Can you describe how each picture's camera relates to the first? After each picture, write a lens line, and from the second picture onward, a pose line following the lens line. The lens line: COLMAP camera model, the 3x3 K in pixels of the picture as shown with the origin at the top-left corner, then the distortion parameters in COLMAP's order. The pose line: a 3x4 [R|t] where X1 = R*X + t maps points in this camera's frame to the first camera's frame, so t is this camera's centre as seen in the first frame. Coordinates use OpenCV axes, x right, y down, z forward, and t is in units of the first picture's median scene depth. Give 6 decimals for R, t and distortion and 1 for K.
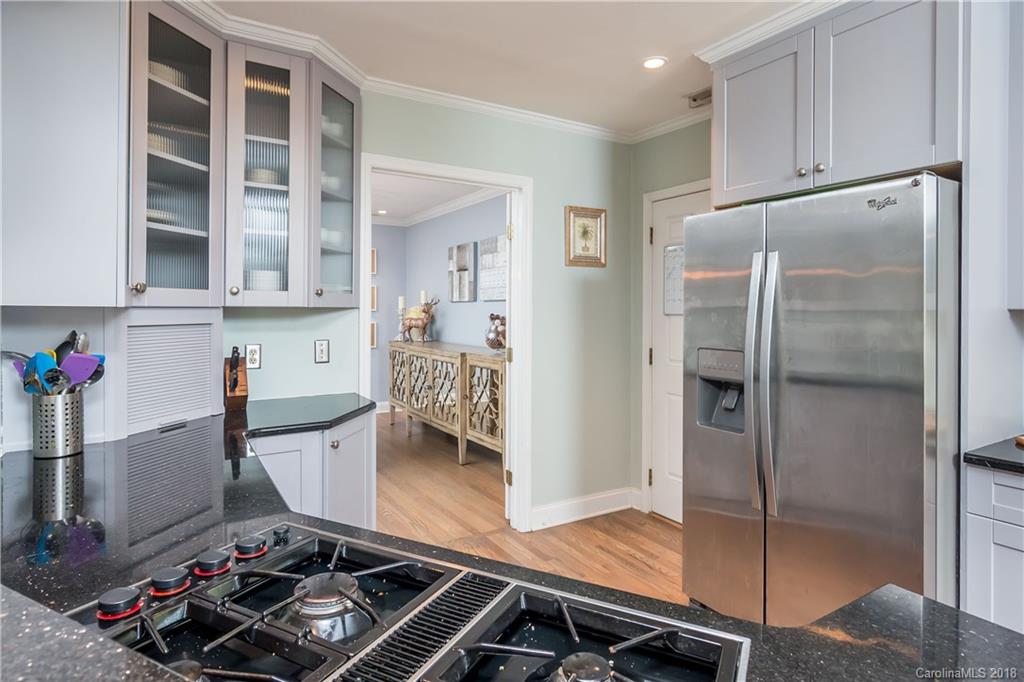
lens RADIAL K [[562.2, 0, 505.2], [0, 562.2, 310.7], [0, 0, 1]] dist [0.000432, -0.000594]
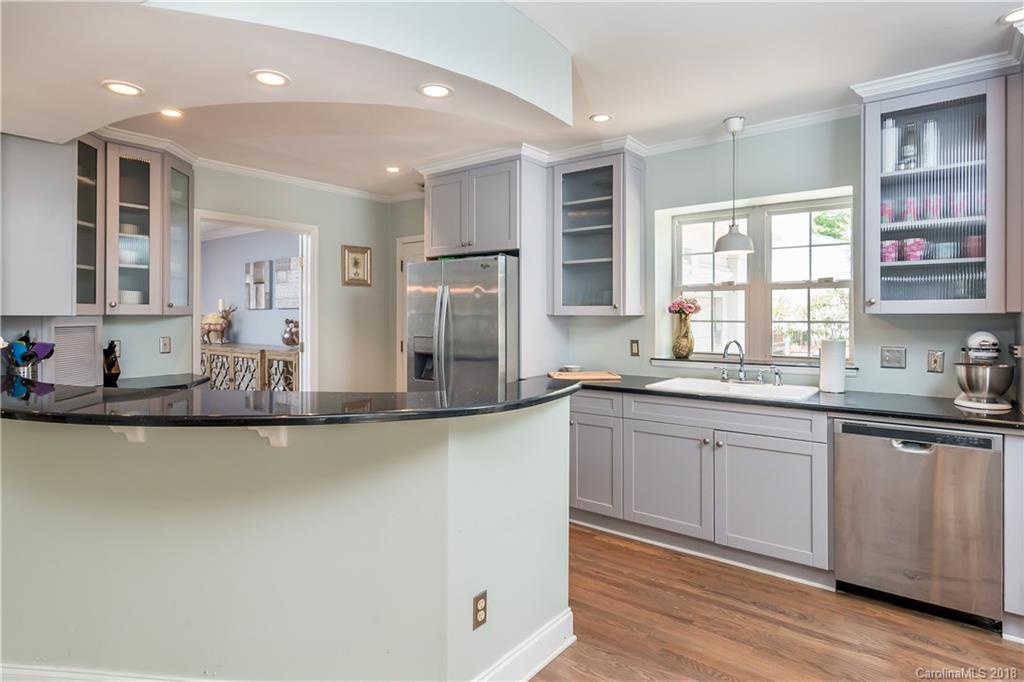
lens RADIAL K [[562.2, 0, 505.2], [0, 562.2, 310.7], [0, 0, 1]] dist [0.000432, -0.000594]
pose [[0.935920, -0.001631, 0.352209, -0.010994], [0.004876, 0.999953, -0.008327, -0.000302], [-0.352179, 0.009511, 0.935884, -0.499617]]
